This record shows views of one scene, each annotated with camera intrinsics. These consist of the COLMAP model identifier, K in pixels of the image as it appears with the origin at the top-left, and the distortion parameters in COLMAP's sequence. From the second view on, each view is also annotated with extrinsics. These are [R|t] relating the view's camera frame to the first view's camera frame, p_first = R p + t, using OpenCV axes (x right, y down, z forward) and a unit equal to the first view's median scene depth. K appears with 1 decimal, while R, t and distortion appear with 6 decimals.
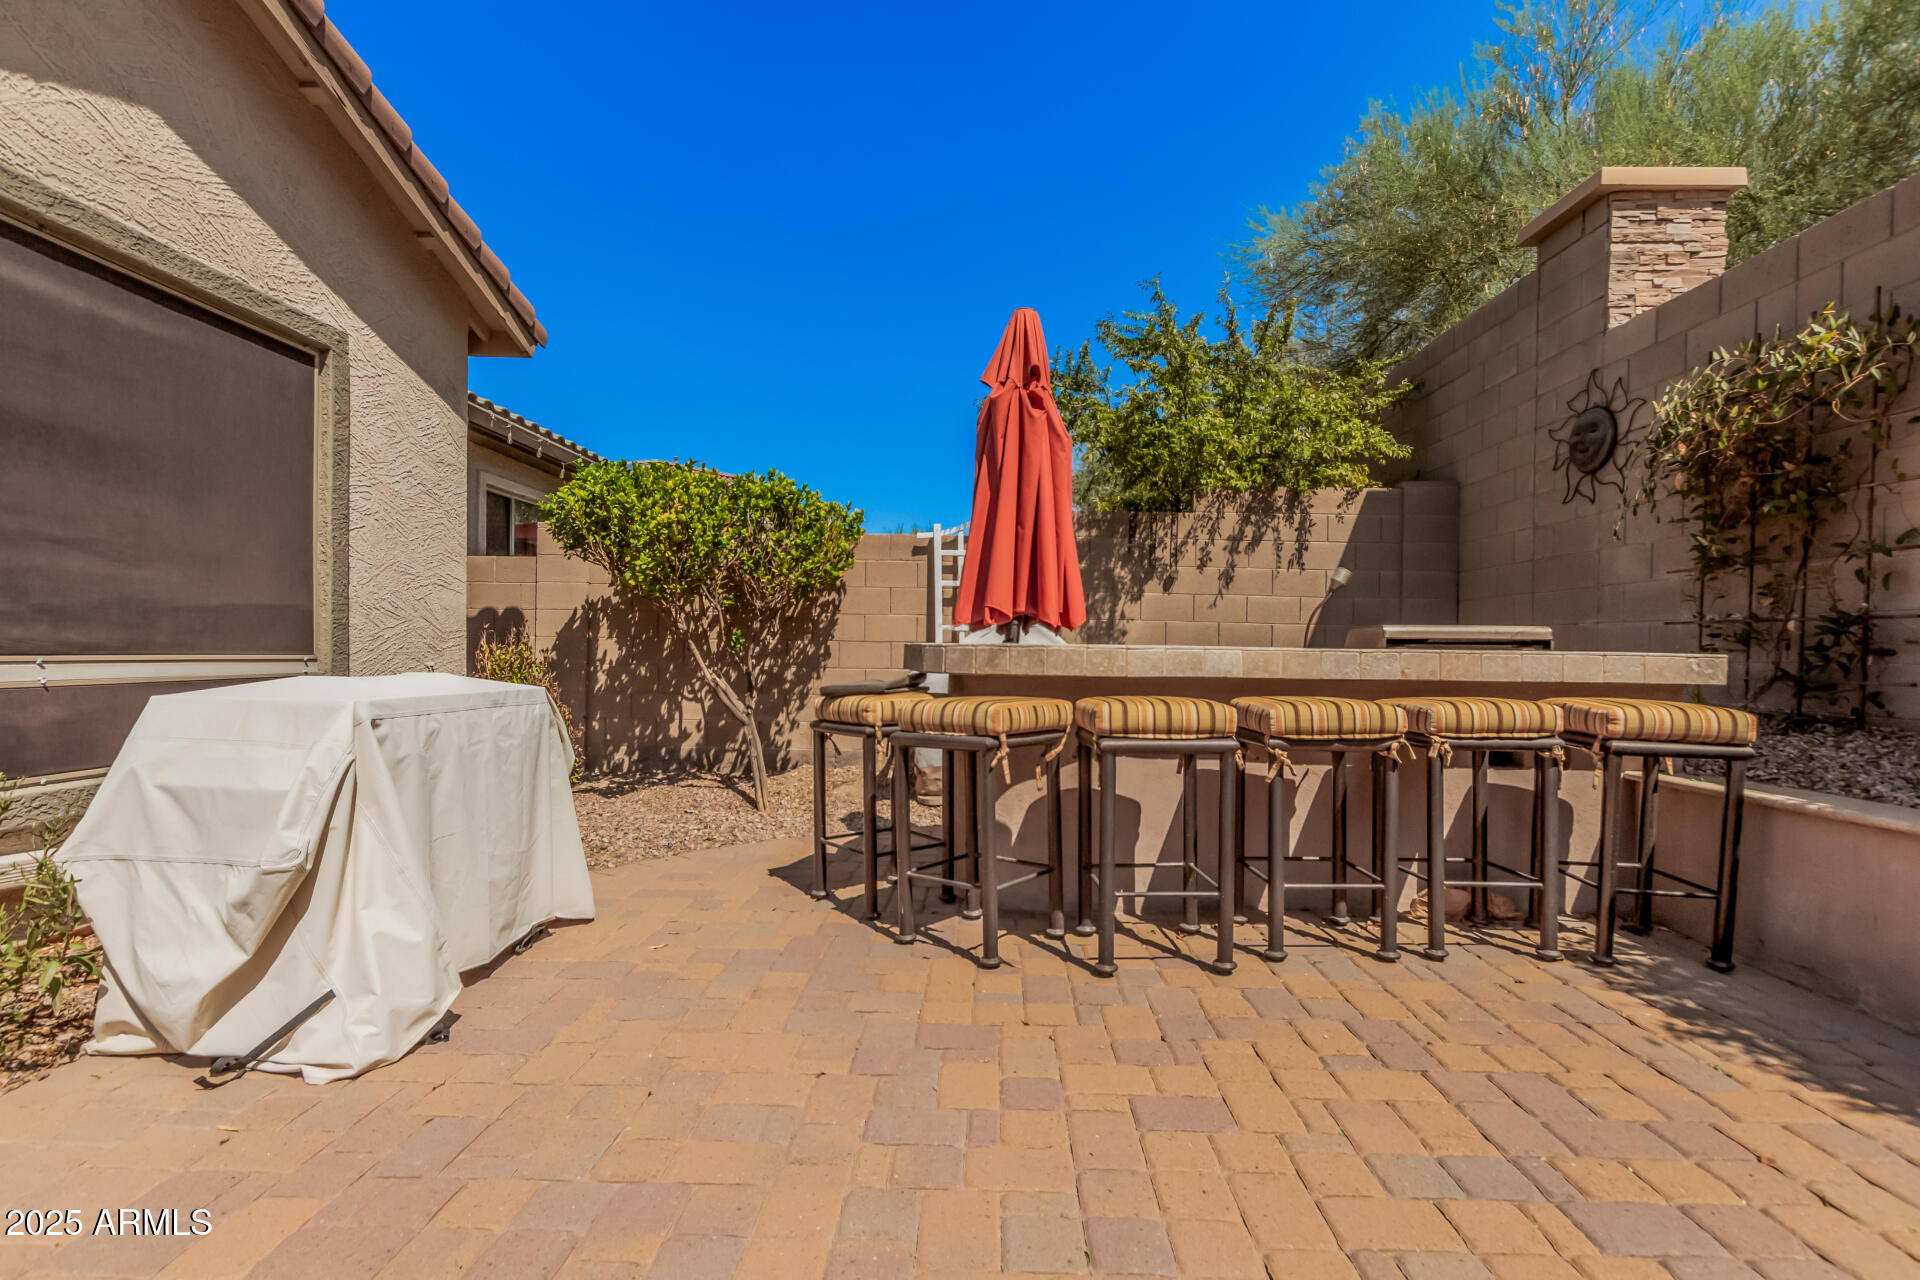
lens RADIAL K [[866.0, 0, 960.2], [0, 866.0, 646.4], [0, 0, 1]] dist [-0.000607, -0.000194]
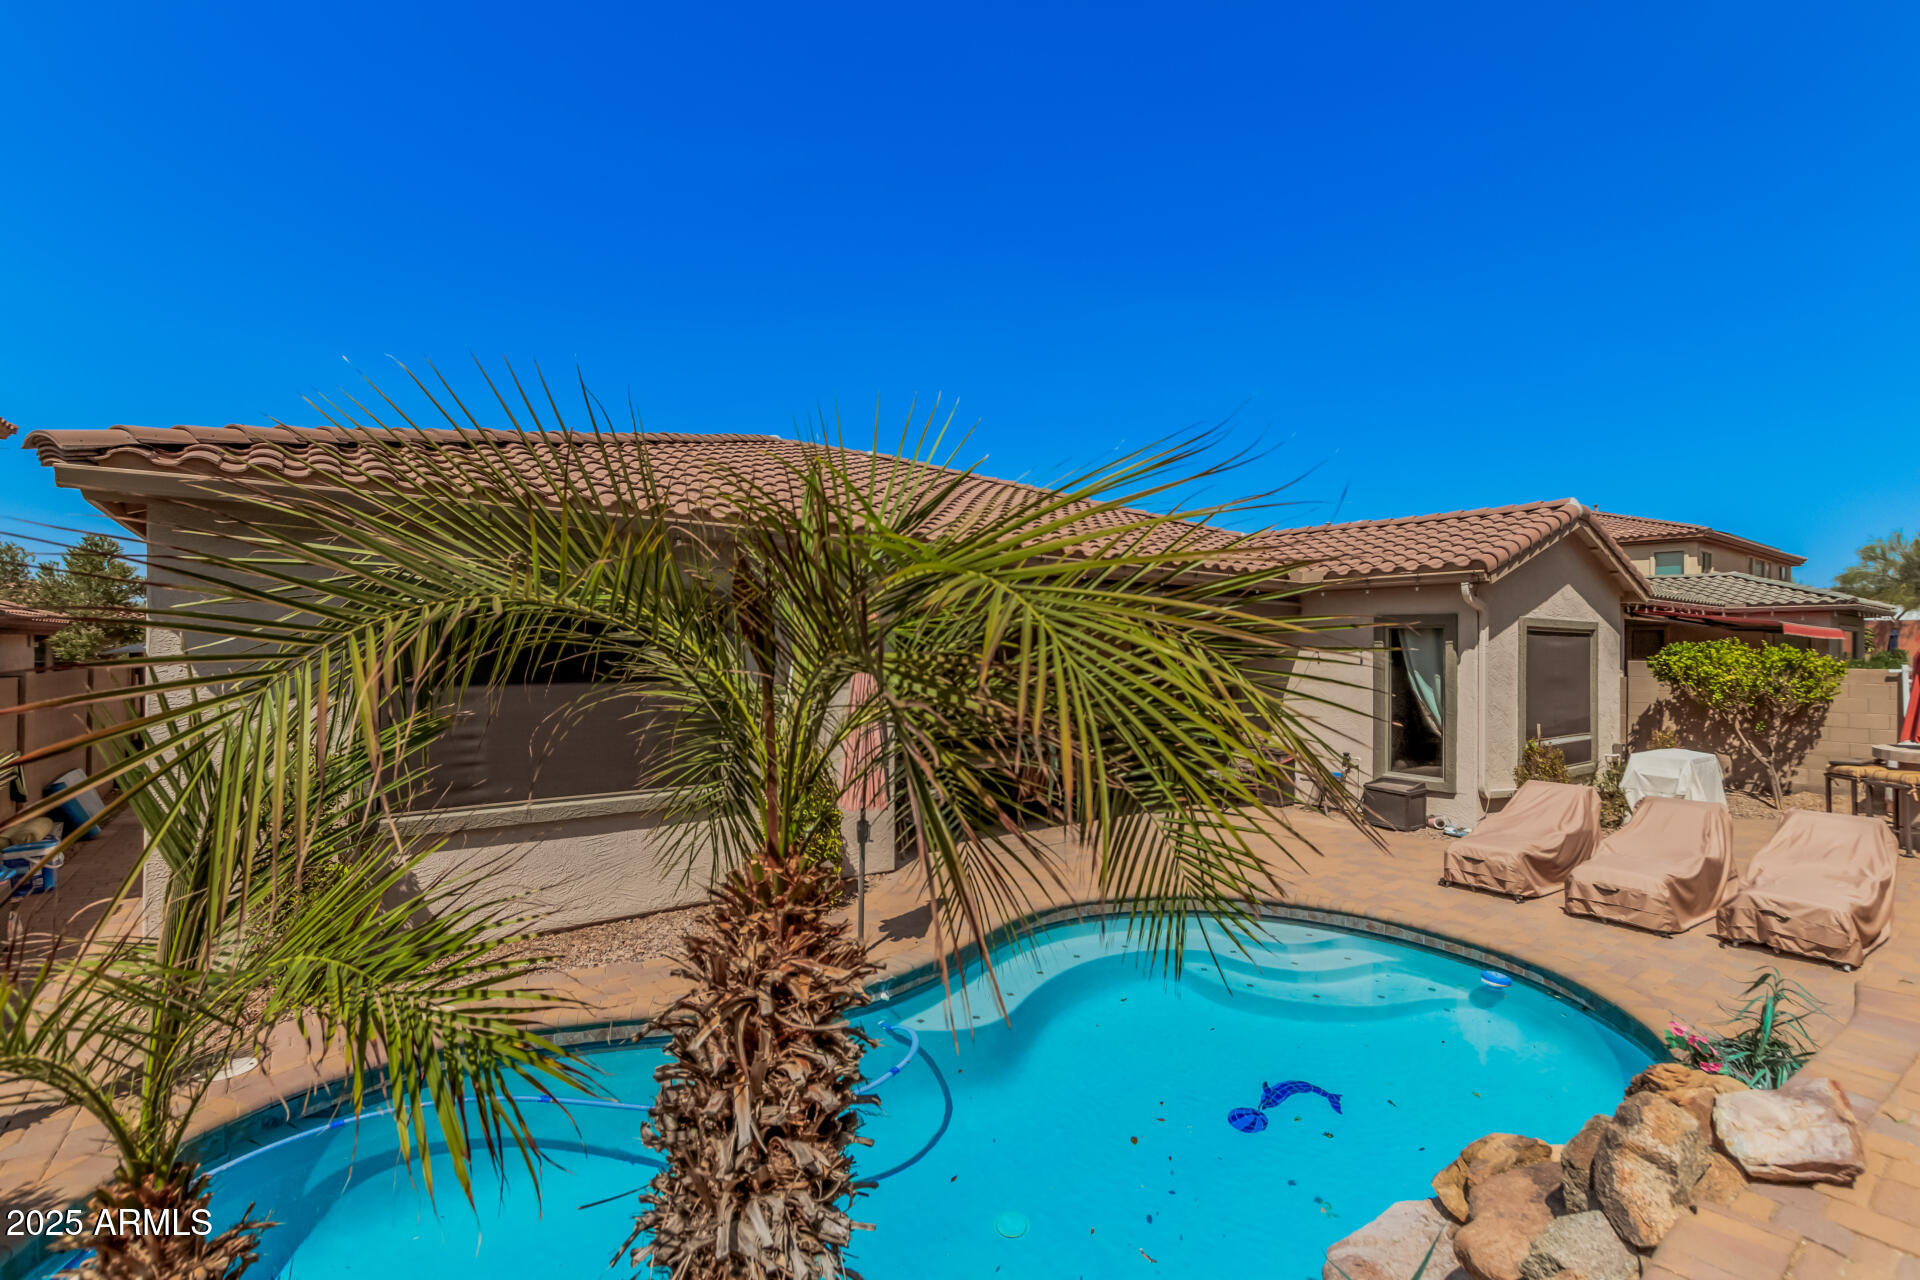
lens RADIAL K [[885.6, 0, 958.5], [0, 885.6, 656.8], [0, 0, 1]] dist [0.007045, -0.000526]
pose [[0.635763, 0.003094, -0.771878, 0.196607], [-0.004268, 0.999991, 0.000493, -0.201248], [0.771873, 0.002981, 0.635770, -2.167120]]
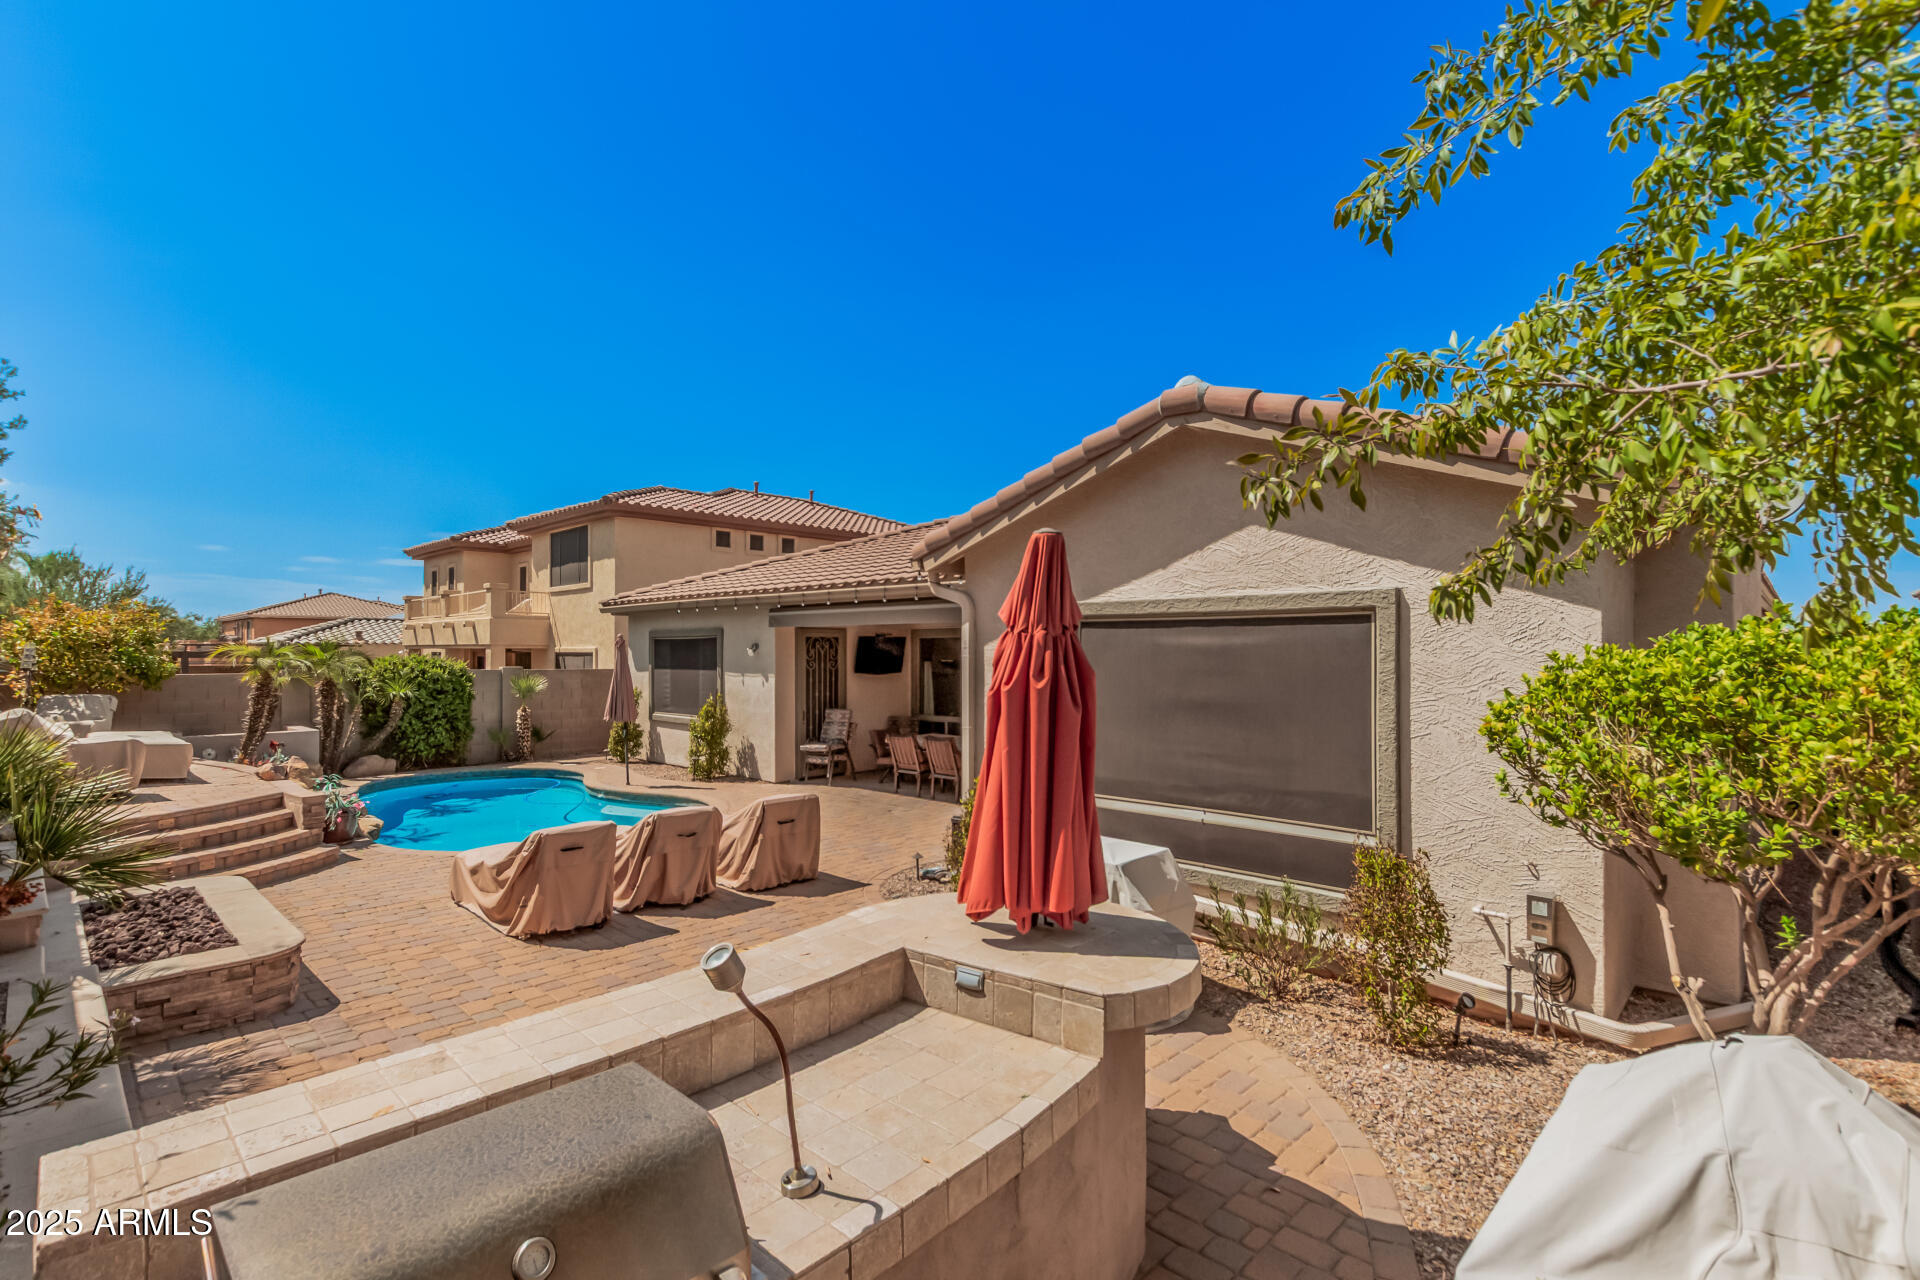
lens RADIAL K [[903.5, 0, 960.0], [0, 903.5, 640.0], [0, 0, 1]] dist [0.008273, -0.000112]
pose [[-0.669903, -0.018664, -0.742214, 0.622012], [-0.008398, 0.999811, -0.017563, -0.215824], [0.742401, -0.005532, -0.669933, 1.209115]]
